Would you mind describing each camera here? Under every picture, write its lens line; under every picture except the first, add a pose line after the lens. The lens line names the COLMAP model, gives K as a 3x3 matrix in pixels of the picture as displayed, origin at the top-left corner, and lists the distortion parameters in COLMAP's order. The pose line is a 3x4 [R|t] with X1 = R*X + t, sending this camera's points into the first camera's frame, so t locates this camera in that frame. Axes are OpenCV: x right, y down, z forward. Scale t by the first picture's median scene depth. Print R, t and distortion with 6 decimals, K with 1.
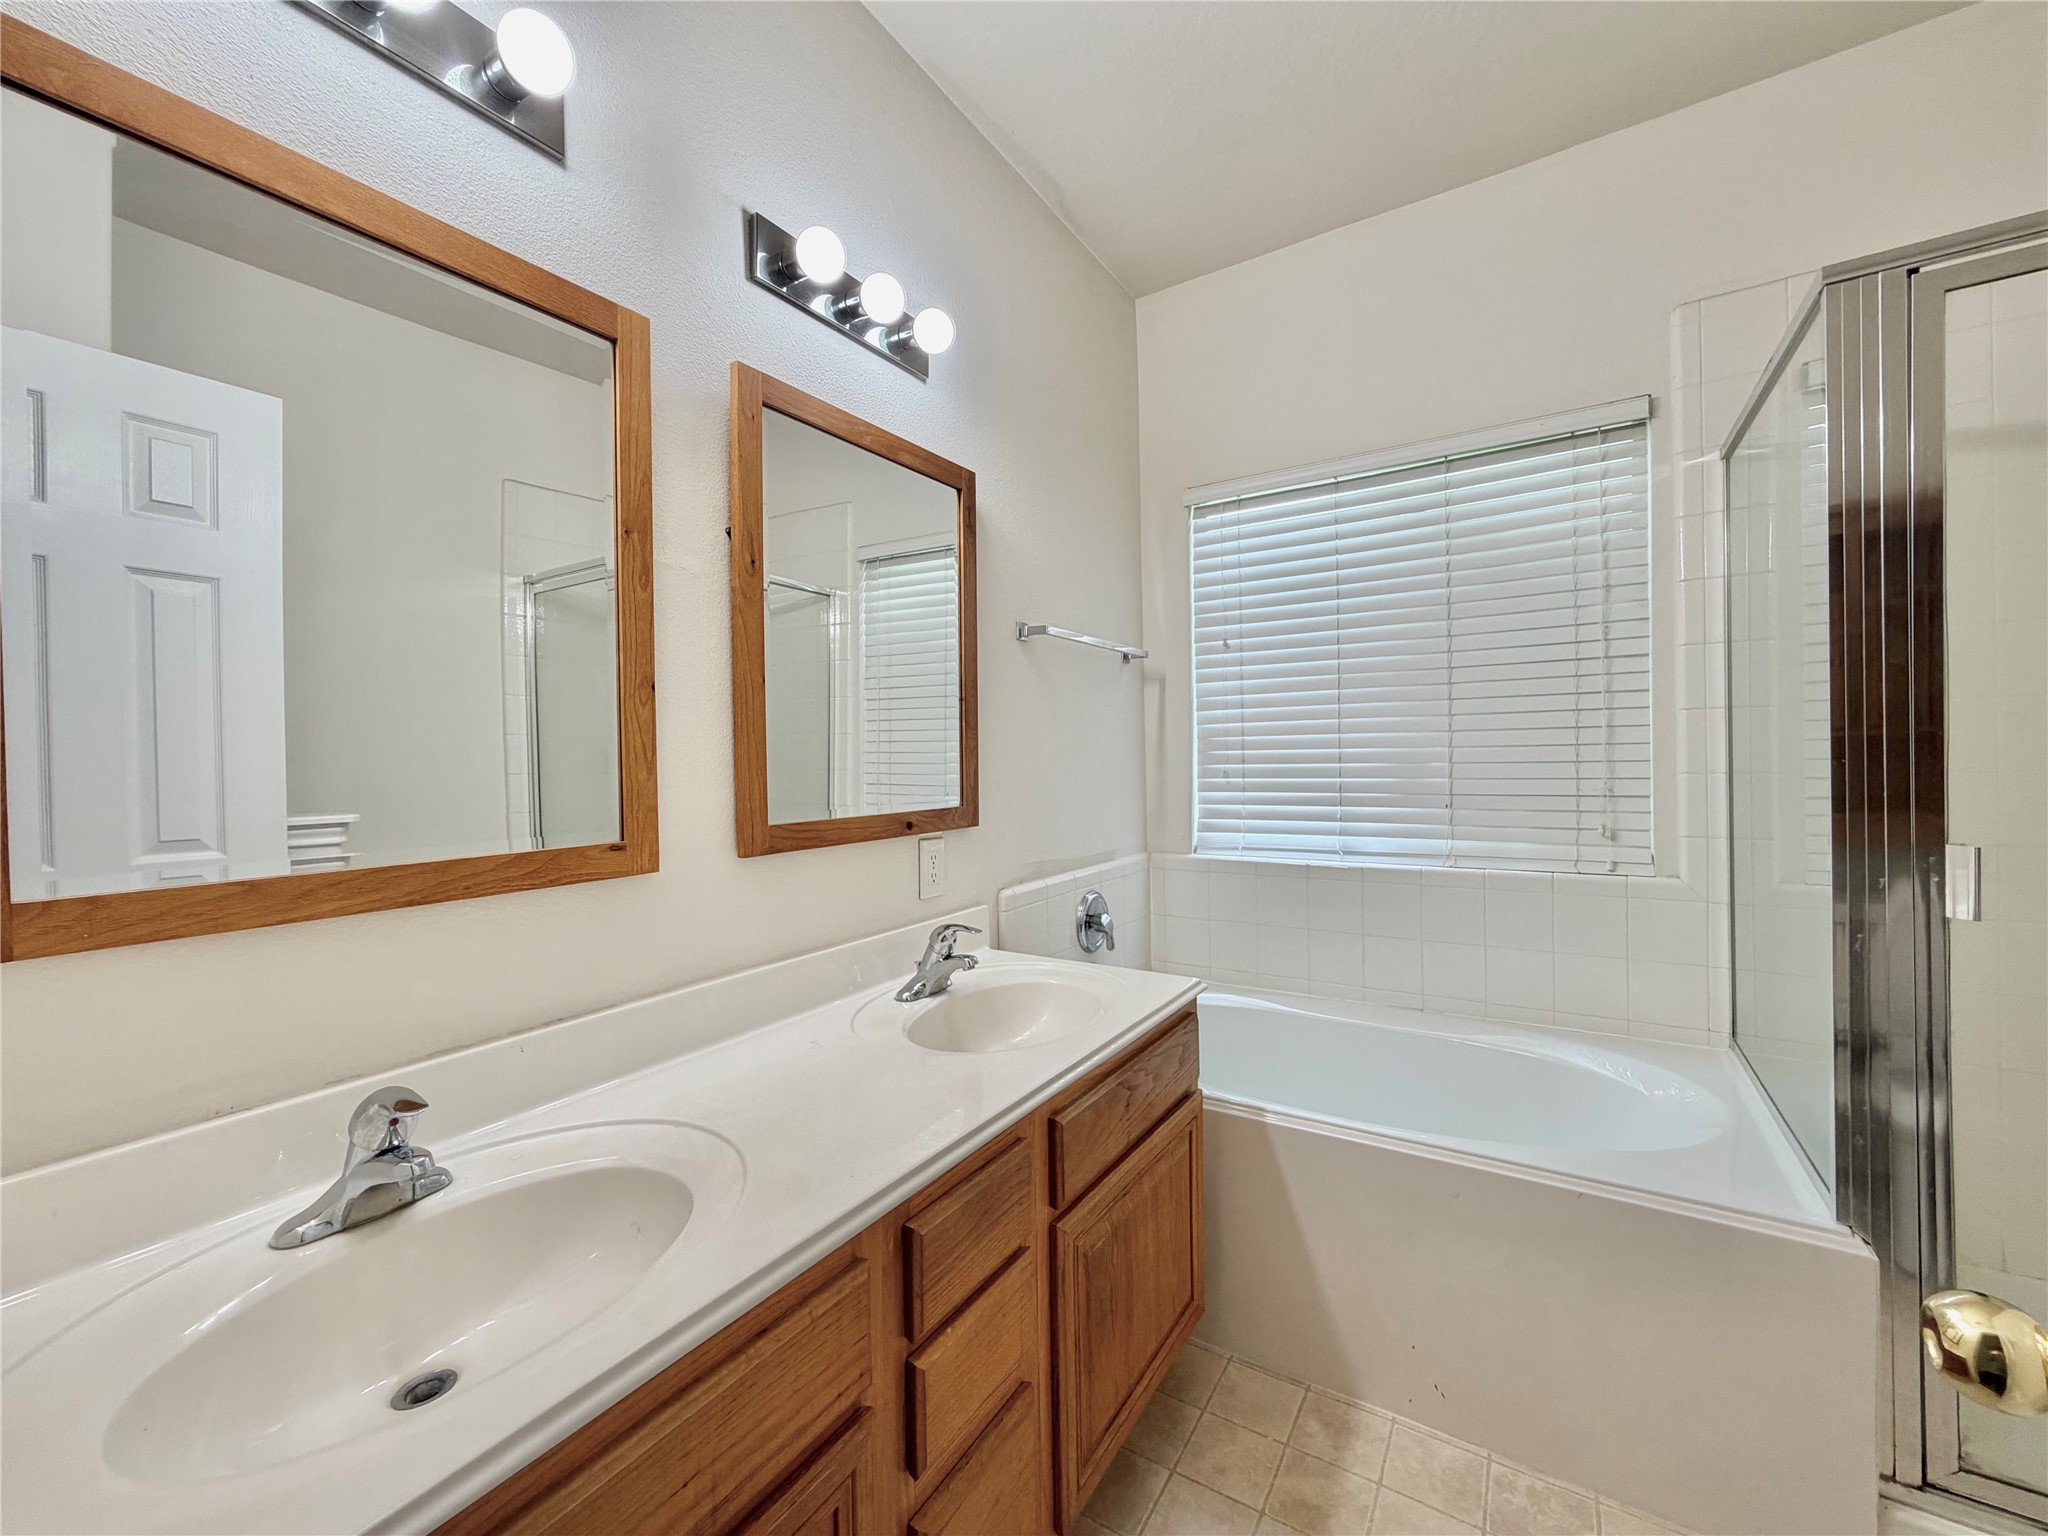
lens RADIAL K [[818.3, 0, 1022.2], [0, 818.3, 767.0], [0, 0, 1]] dist [0.002182, -0.000354]
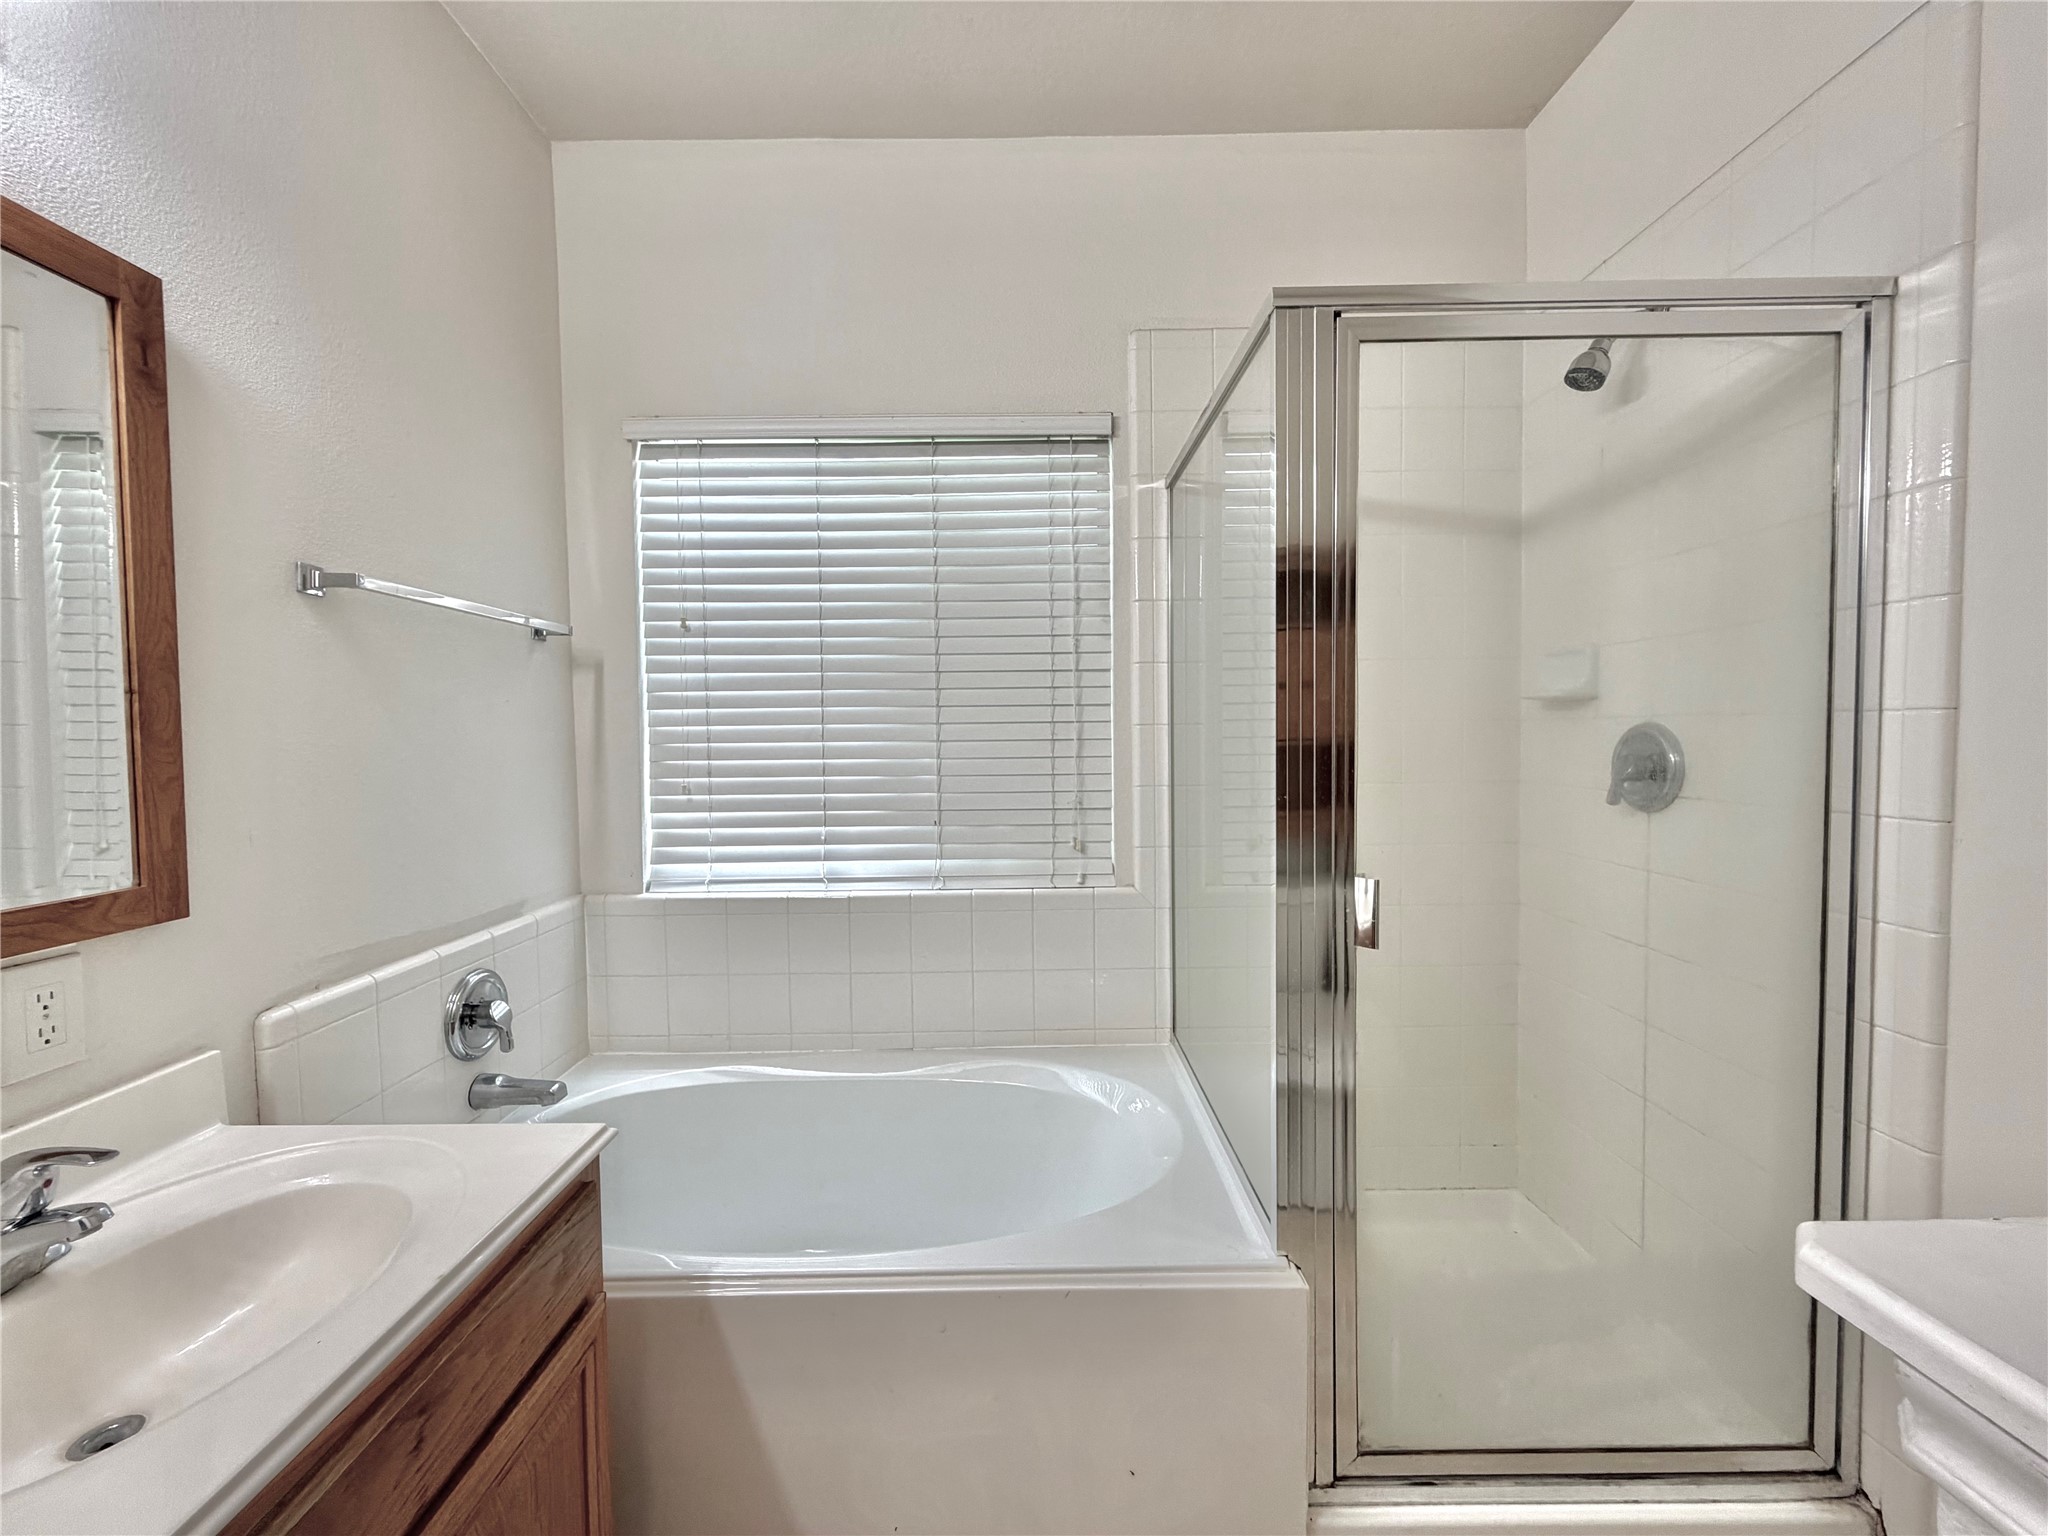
lens RADIAL K [[818.3, 0, 1022.2], [0, 818.3, 767.0], [0, 0, 1]] dist [0.002182, -0.000354]
pose [[0.838469, -0.014774, 0.544750, 0.112163], [0.002333, 0.999721, 0.023523, -0.039669], [-0.544945, -0.018452, 0.838269, 0.198396]]
